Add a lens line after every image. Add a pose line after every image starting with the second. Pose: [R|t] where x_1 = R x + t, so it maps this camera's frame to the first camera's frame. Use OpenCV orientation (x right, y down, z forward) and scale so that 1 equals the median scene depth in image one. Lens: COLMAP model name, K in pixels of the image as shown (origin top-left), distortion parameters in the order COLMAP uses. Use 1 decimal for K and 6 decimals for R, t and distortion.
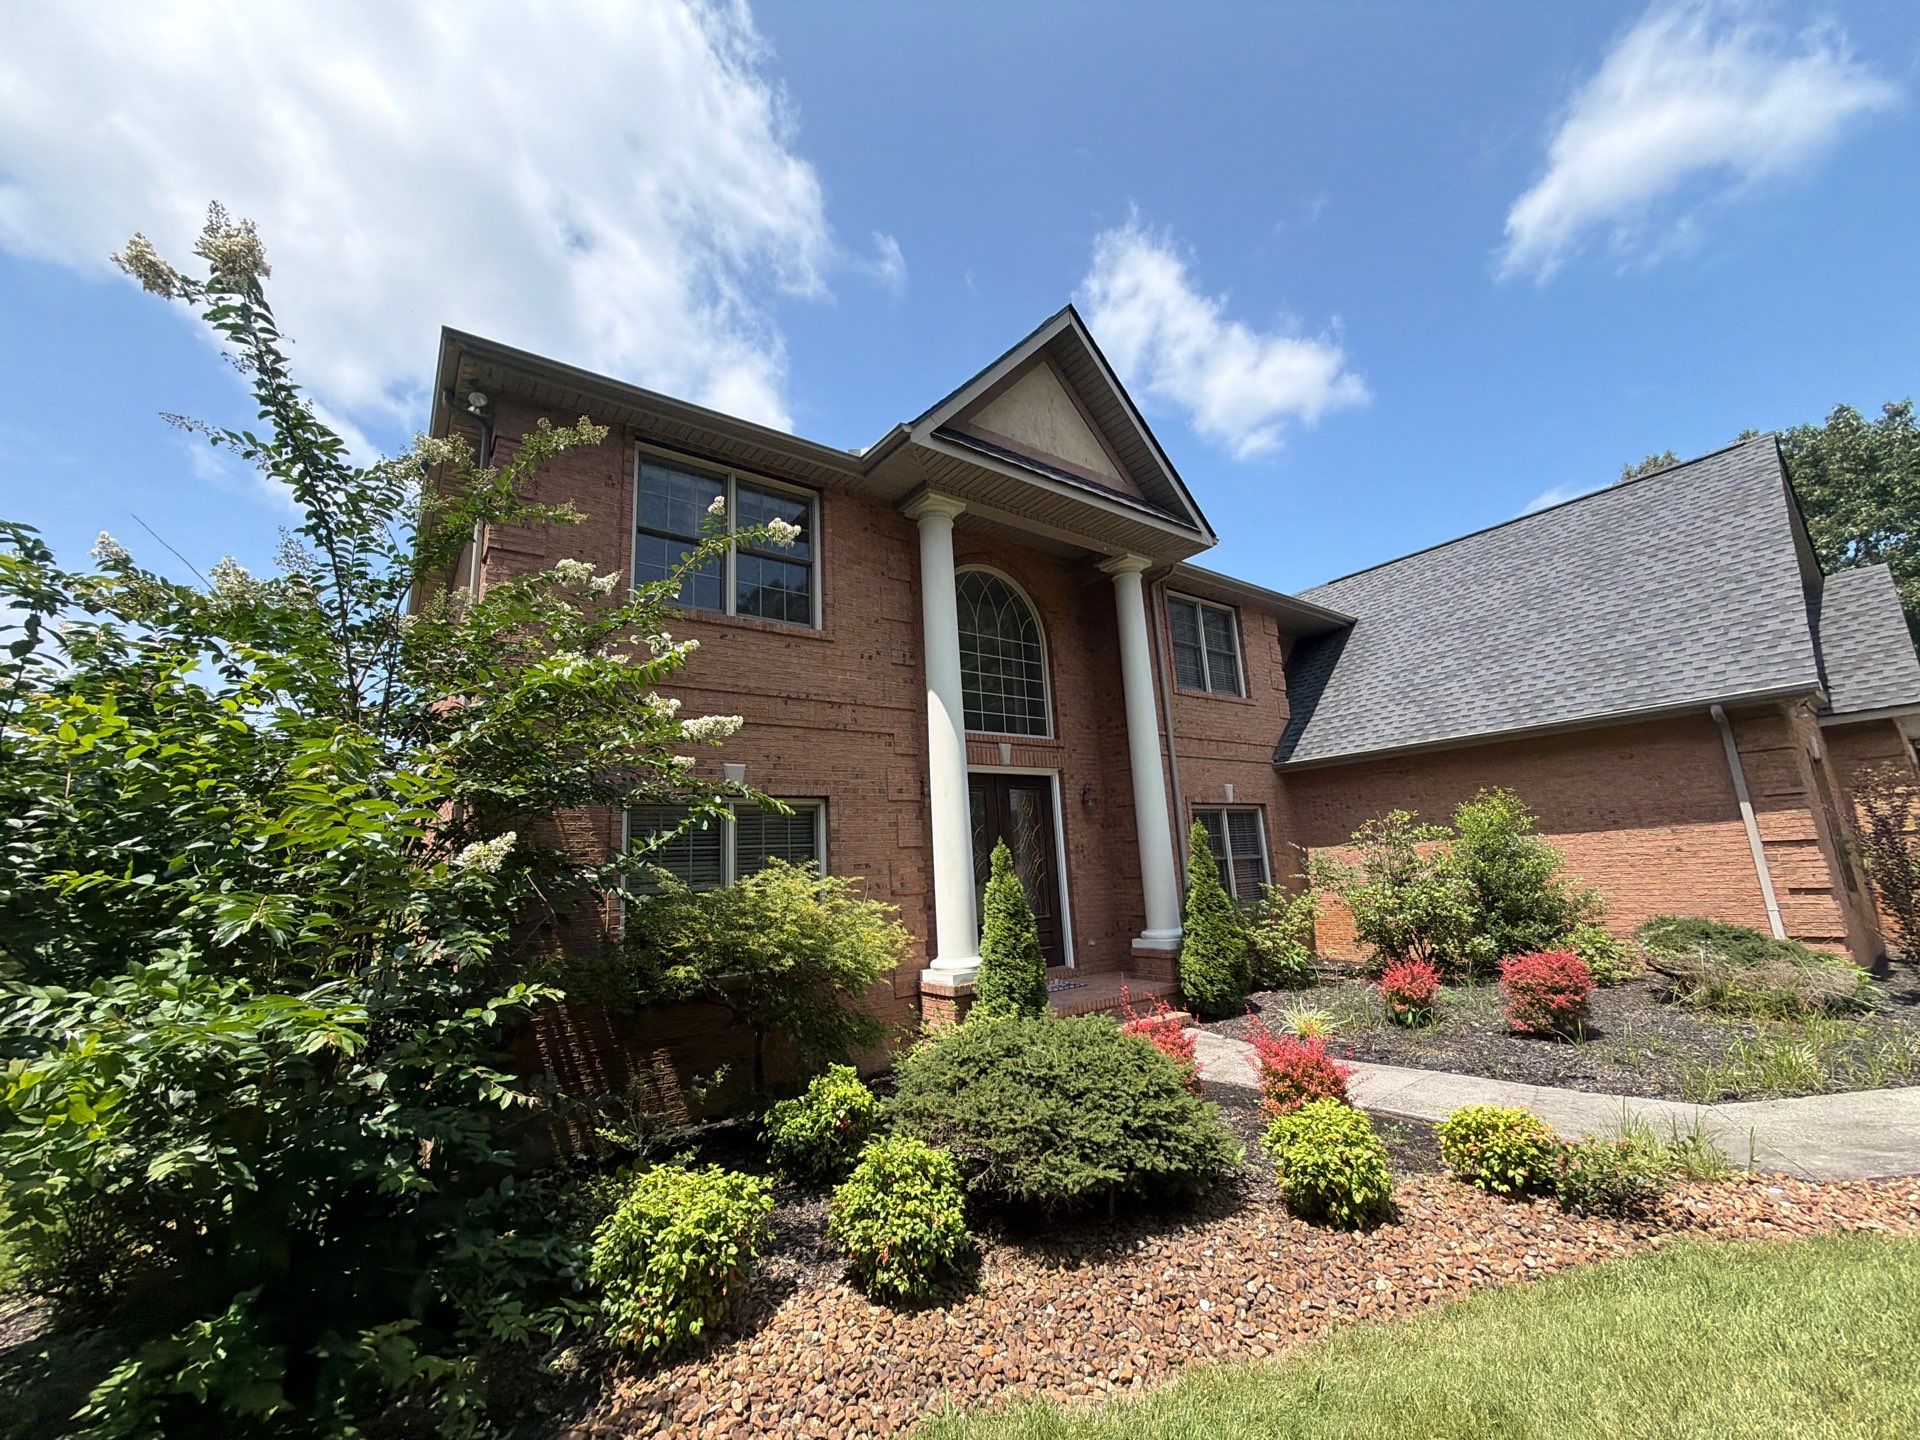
lens RADIAL K [[755.0, 0, 960.0], [0, 755.0, 720.0], [0, 0, 1]] dist [-0.000287, -0.000118]
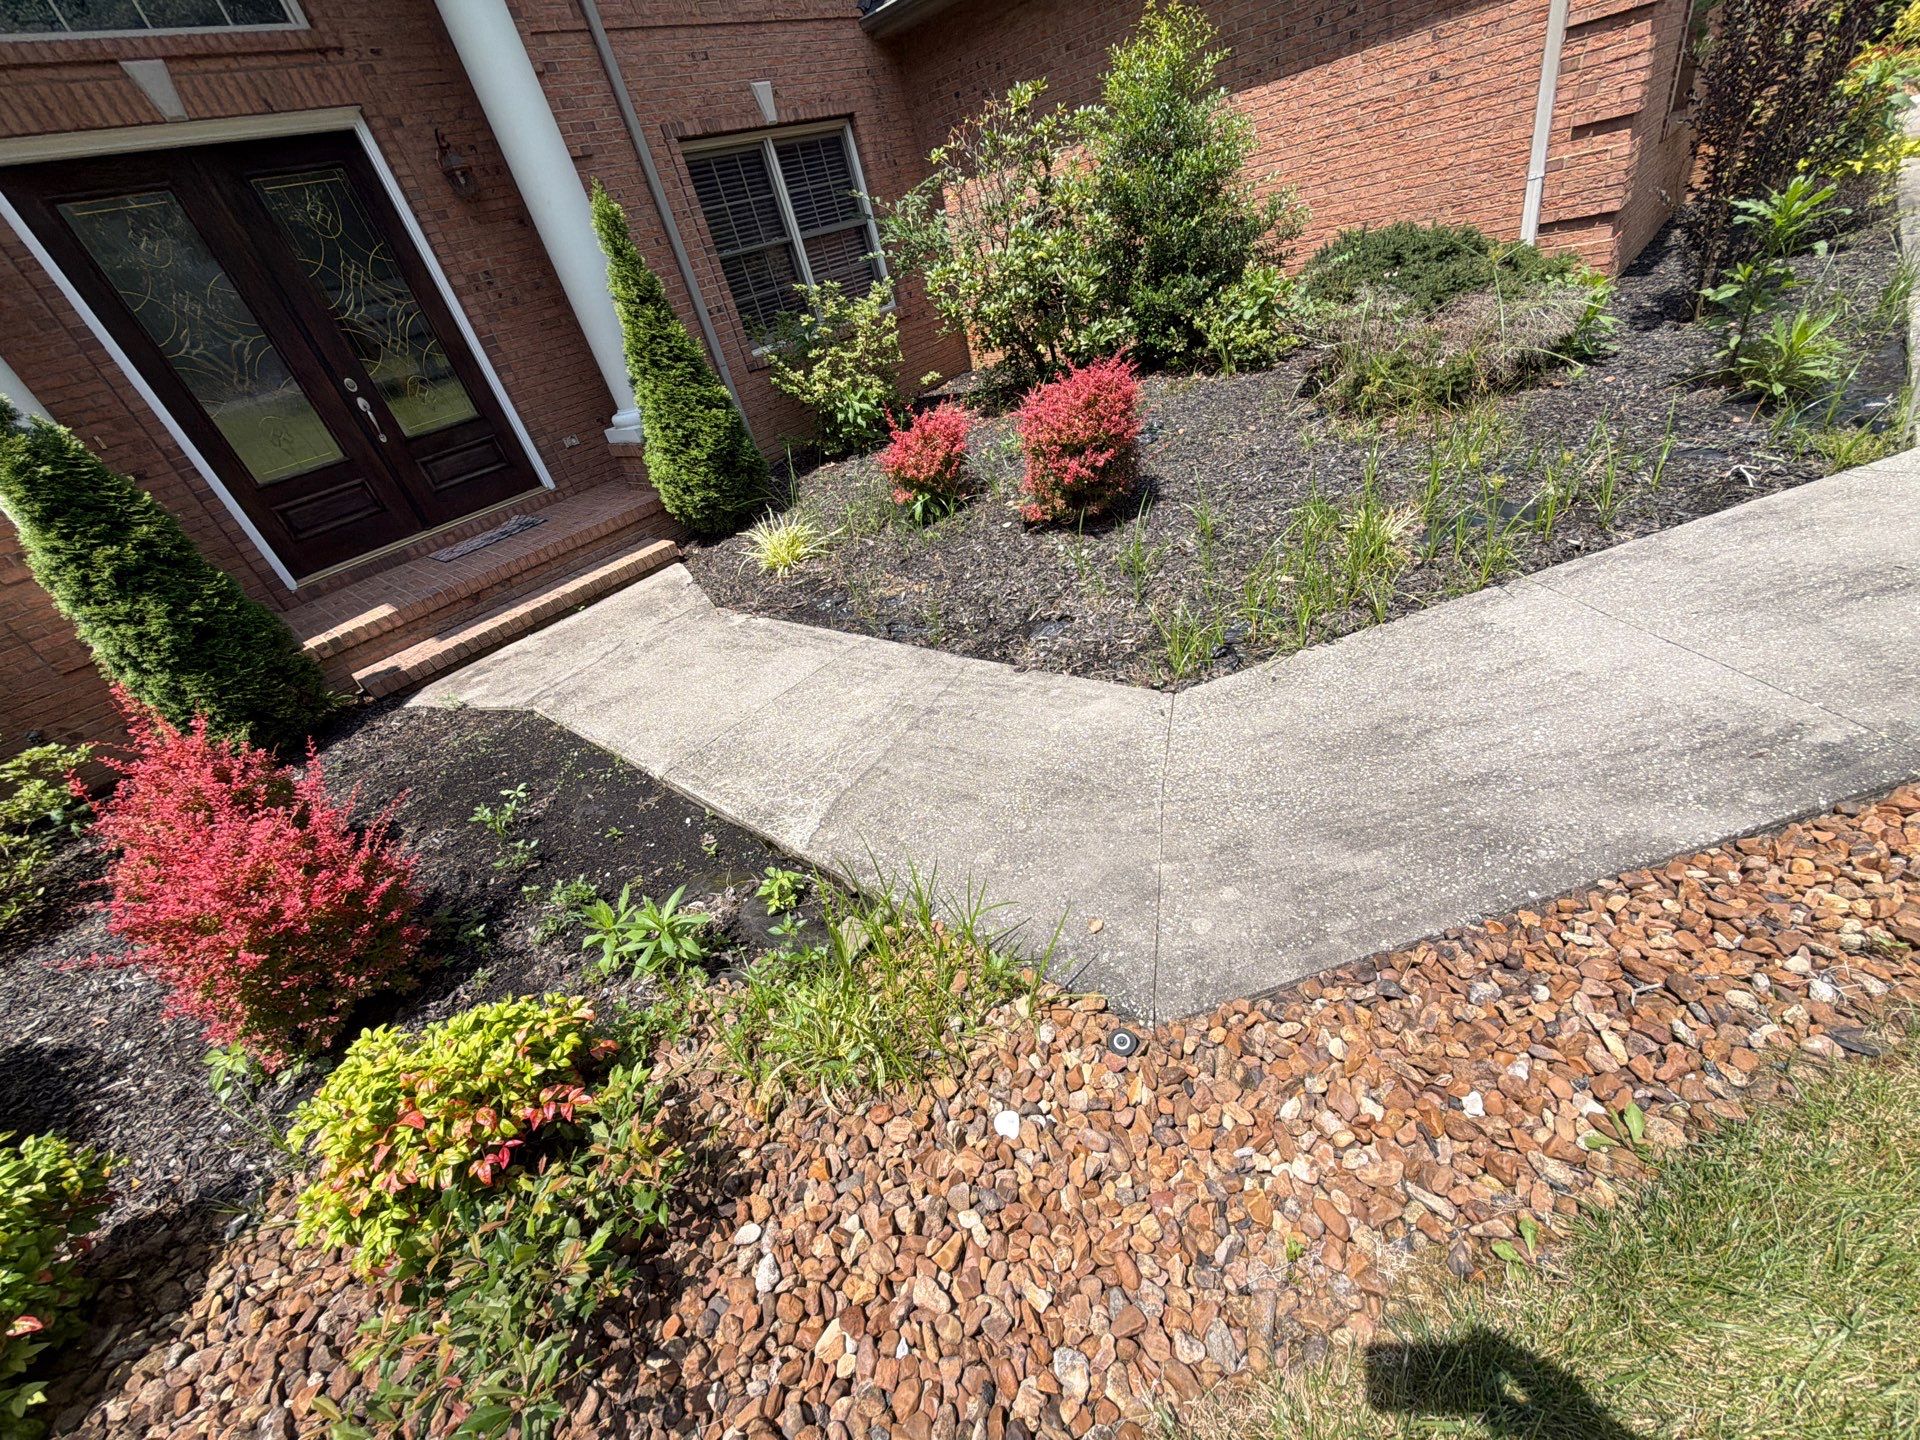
lens RADIAL K [[755.0, 0, 960.0], [0, 755.0, 720.0], [0, 0, 1]] dist [-0.000287, -0.000118]
pose [[0.965590, -0.250352, 0.070421, 0.393854], [0.135975, 0.716816, 0.683876, 0.071732], [-0.221689, -0.650768, 0.726192, 0.312589]]
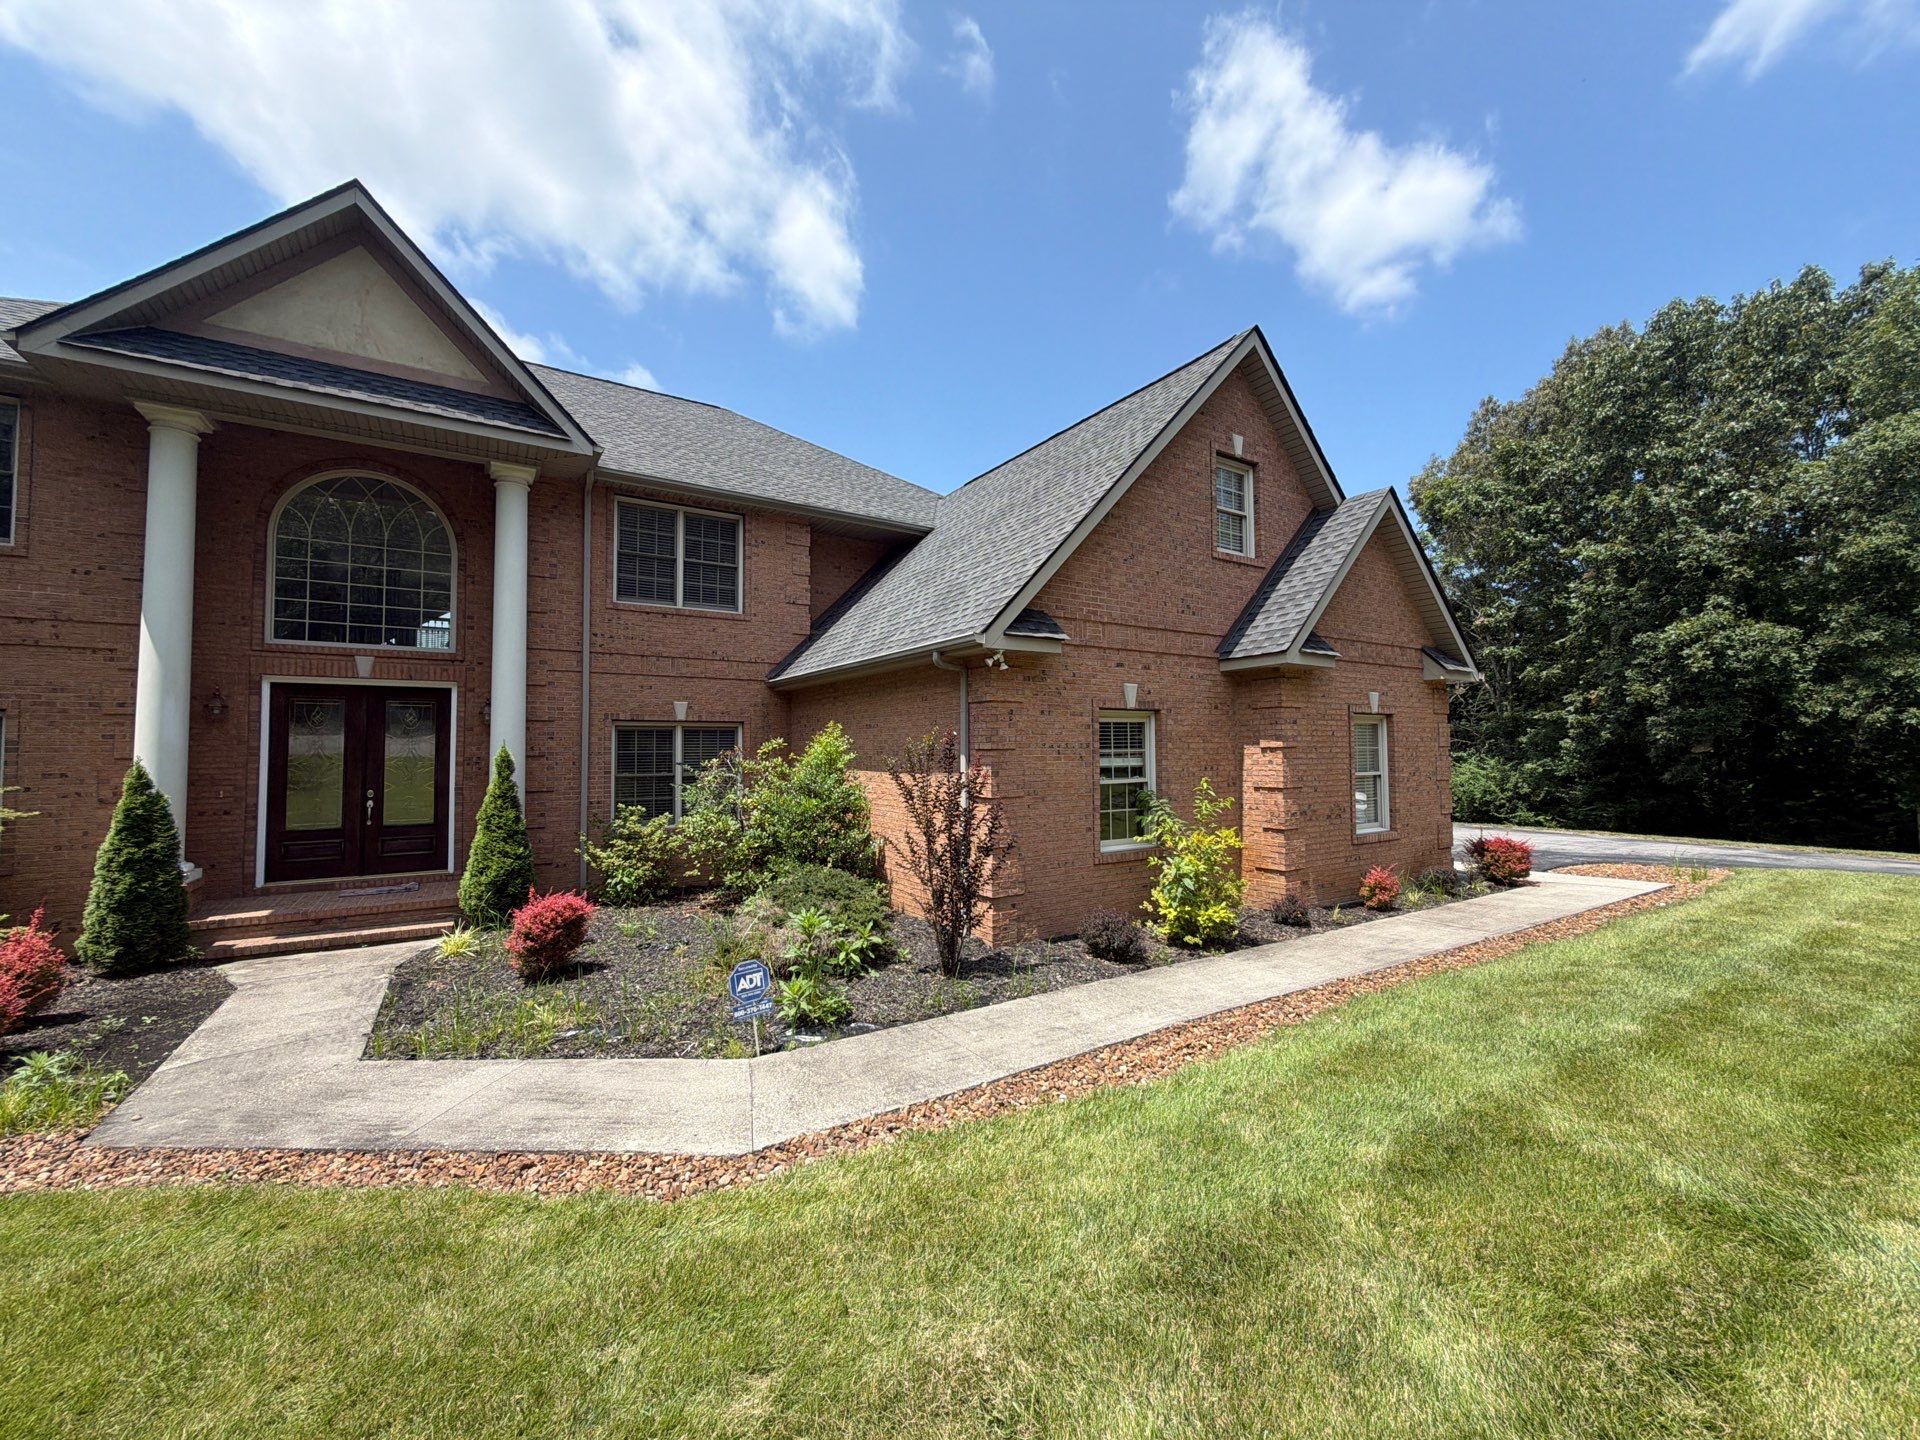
lens RADIAL K [[771.2, 0, 985.4], [0, 771.2, 714.9], [0, 0, 1]] dist [0.002786, 0.000409]
pose [[0.996320, 0.051062, -0.068846, 0.952707], [-0.039211, 0.985738, 0.163655, -0.091692], [0.076221, -0.160354, 0.984112, 0.033902]]
